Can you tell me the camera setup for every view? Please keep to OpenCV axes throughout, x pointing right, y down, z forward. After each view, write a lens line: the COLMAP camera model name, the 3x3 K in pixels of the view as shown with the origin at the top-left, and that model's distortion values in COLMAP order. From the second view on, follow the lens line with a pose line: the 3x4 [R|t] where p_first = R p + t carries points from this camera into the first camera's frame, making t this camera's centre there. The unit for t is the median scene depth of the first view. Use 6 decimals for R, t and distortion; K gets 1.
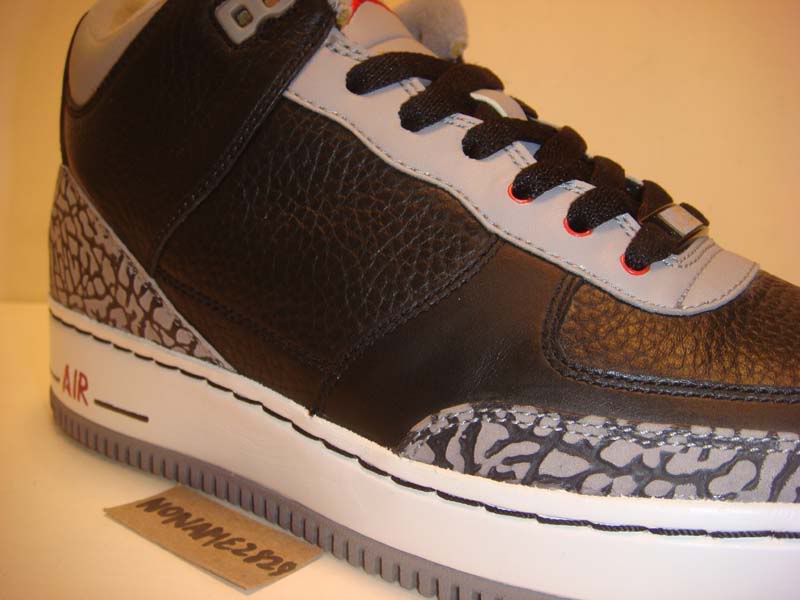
lens RADIAL K [[834.1, 0, 399.7], [0, 834.1, 281.5], [0, 0, 1]] dist [-0.196512, 0.203138]
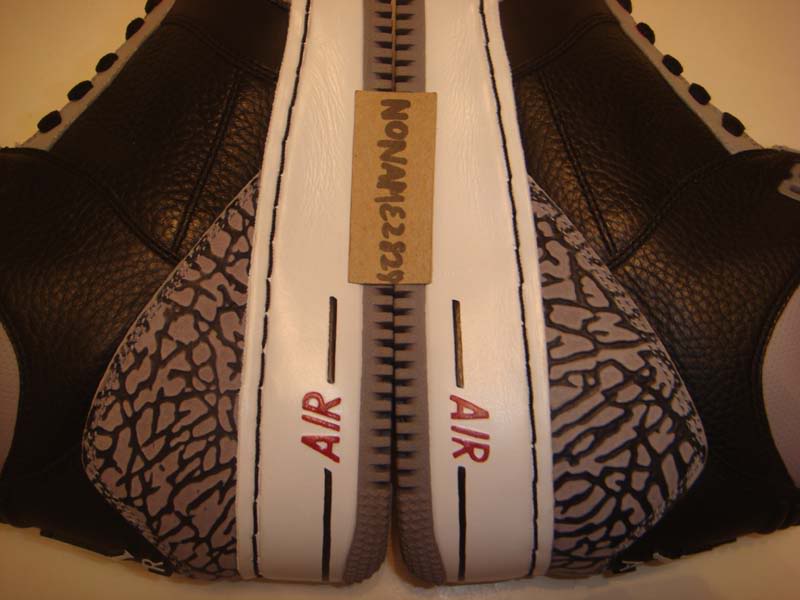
lens RADIAL K [[849.1, 0, 399.6], [0, 849.1, 290.2], [0, 0, 1]] dist [-0.178313, 0.140974]
pose [[-0.068604, -0.655888, 0.751734, -1.550047], [0.990539, -0.134550, -0.026998, 0.395543], [0.118853, 0.742770, 0.658913, 0.440647]]
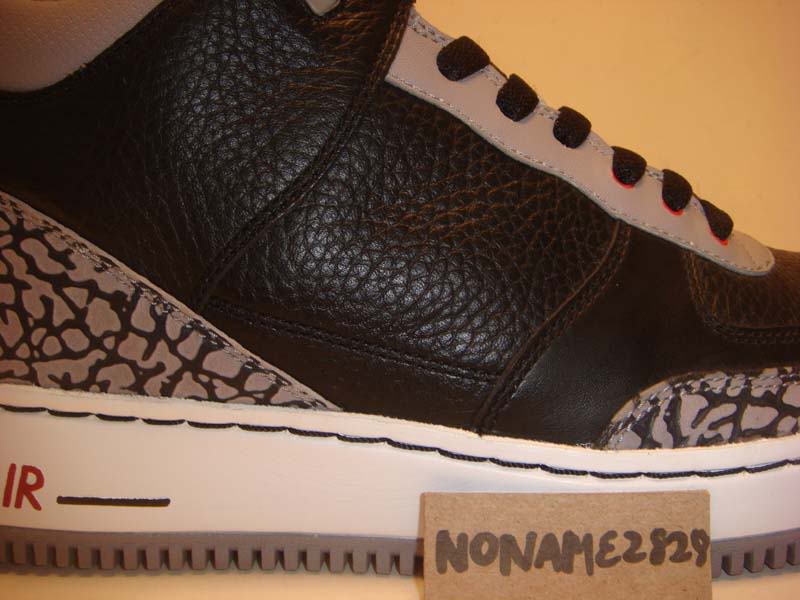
lens RADIAL K [[849.1, 0, 399.6], [0, 849.1, 290.2], [0, 0, 1]] dist [-0.178313, 0.140974]
pose [[0.817930, -0.118248, 0.563034, -0.771055], [0.116822, 0.992398, 0.038713, -0.046571], [-0.563331, 0.034110, 0.825527, 0.324151]]
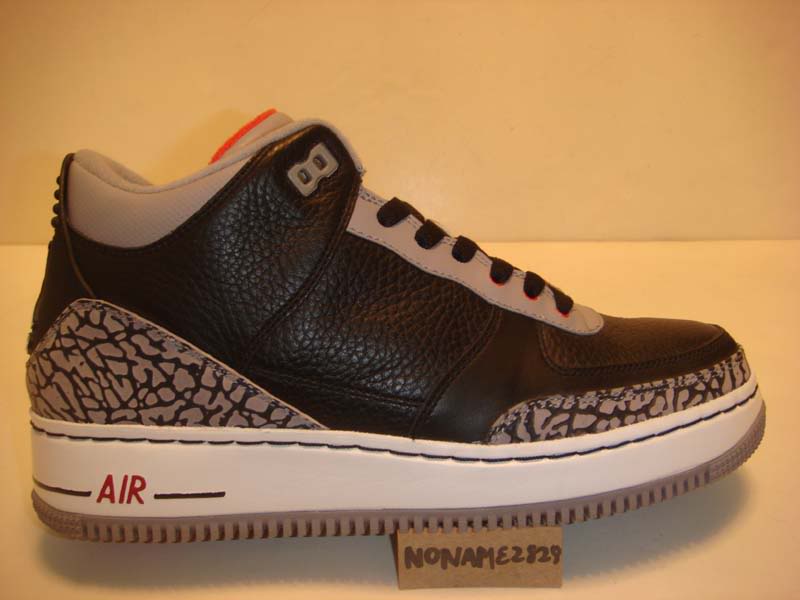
lens RADIAL K [[849.1, 0, 399.6], [0, 849.1, 290.2], [0, 0, 1]] dist [-0.178313, 0.140974]
pose [[0.797854, -0.104800, 0.593671, -1.149644], [0.167607, 0.984510, -0.051458, -0.034624], [-0.579082, 0.140559, 0.803061, -0.294153]]
